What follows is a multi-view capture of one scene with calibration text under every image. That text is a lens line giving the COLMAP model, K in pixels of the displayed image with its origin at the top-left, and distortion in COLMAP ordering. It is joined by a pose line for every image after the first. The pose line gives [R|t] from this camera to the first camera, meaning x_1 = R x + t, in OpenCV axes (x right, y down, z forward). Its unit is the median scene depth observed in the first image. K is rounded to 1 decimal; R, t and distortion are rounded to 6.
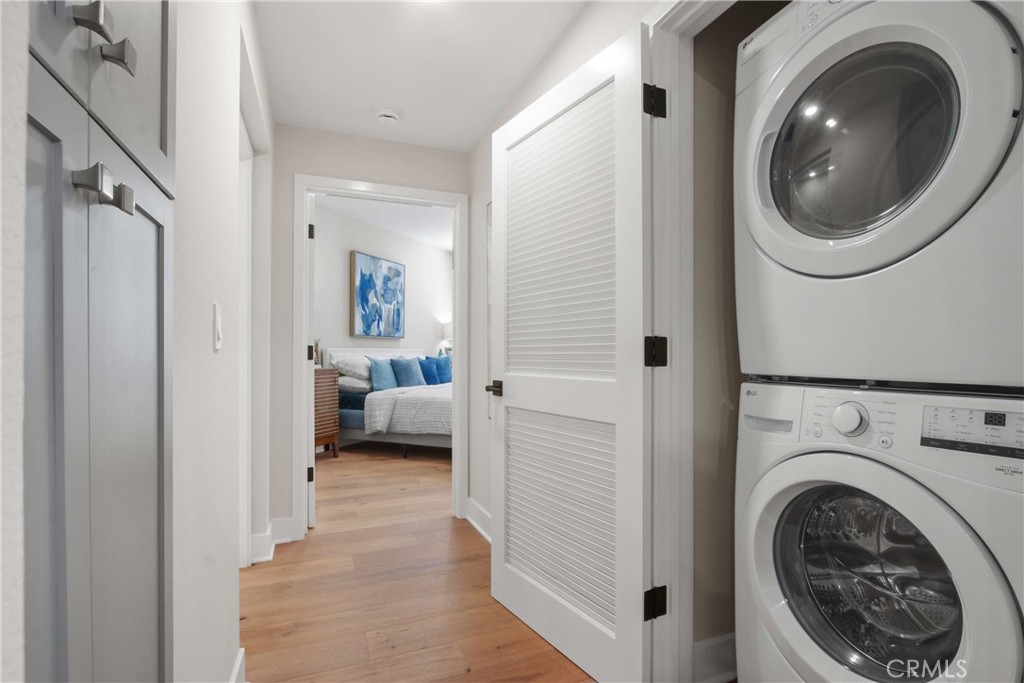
lens RADIAL K [[474.2, 0, 507.6], [0, 474.2, 346.3], [0, 0, 1]] dist [-0.001154, 0.000021]
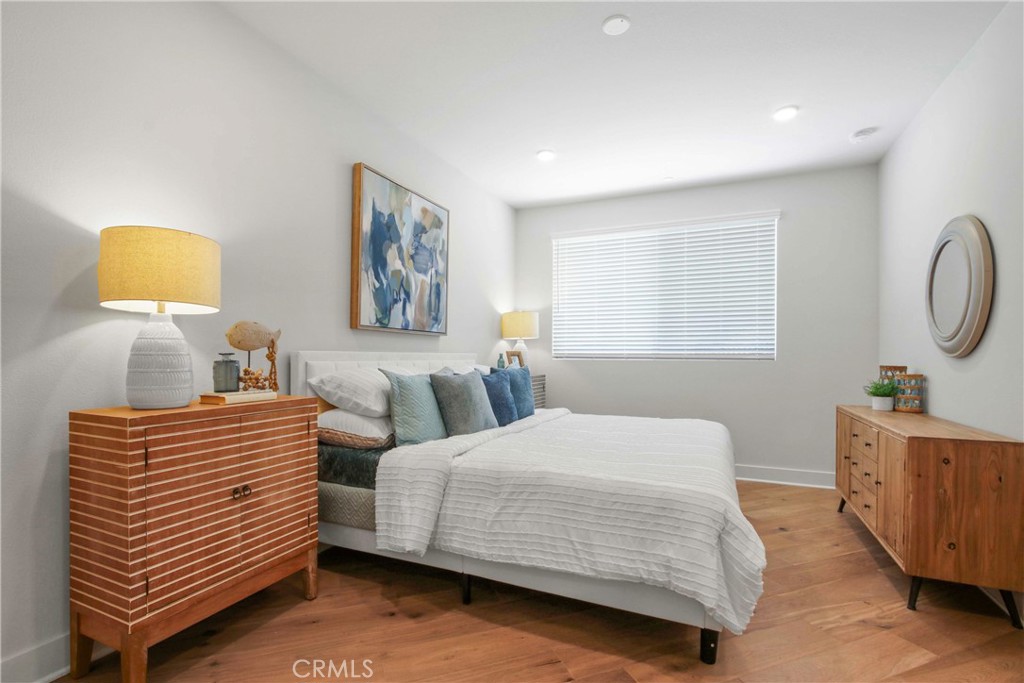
lens RADIAL K [[474.2, 0, 515.3], [0, 474.2, 346.8], [0, 0, 1]] dist [-0.001154, 0.000021]
pose [[0.999790, 0.009923, -0.017946, -0.136903], [-0.010007, 0.999939, -0.004615, -0.000617], [0.017900, 0.004794, 0.999828, 0.465213]]
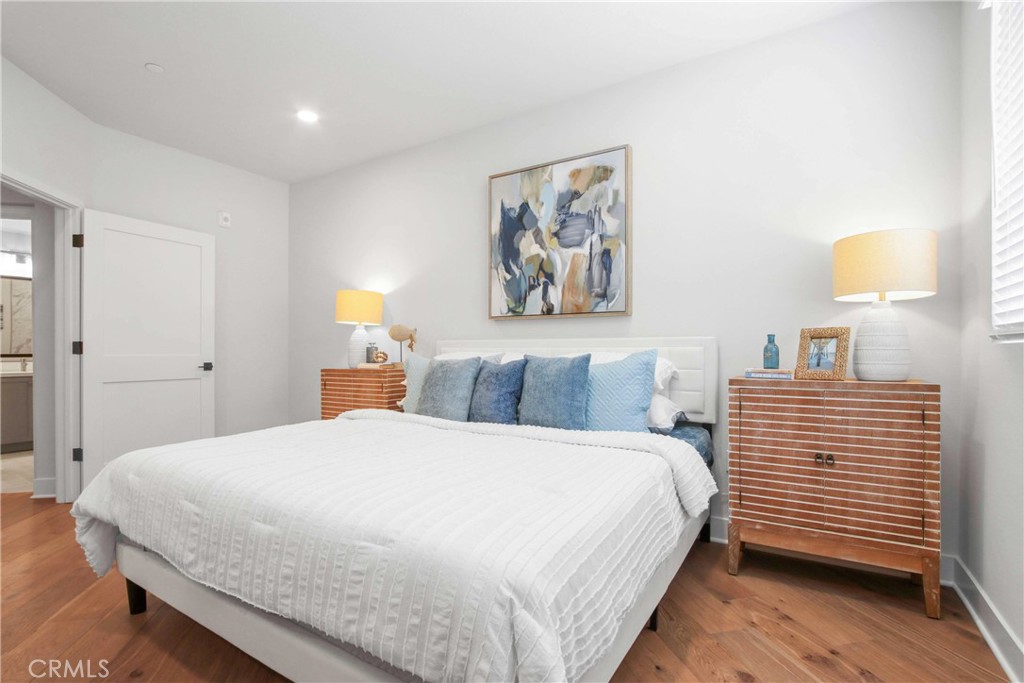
lens RADIAL K [[474.2, 0, 514.1], [0, 474.2, 348.3], [0, 0, 1]] dist [-0.001154, 0.000021]
pose [[-0.146268, -0.002274, -0.989242, 0.255550], [0.014704, 0.999882, -0.004473, 0.017286], [0.989136, -0.015200, -0.146218, 1.070921]]
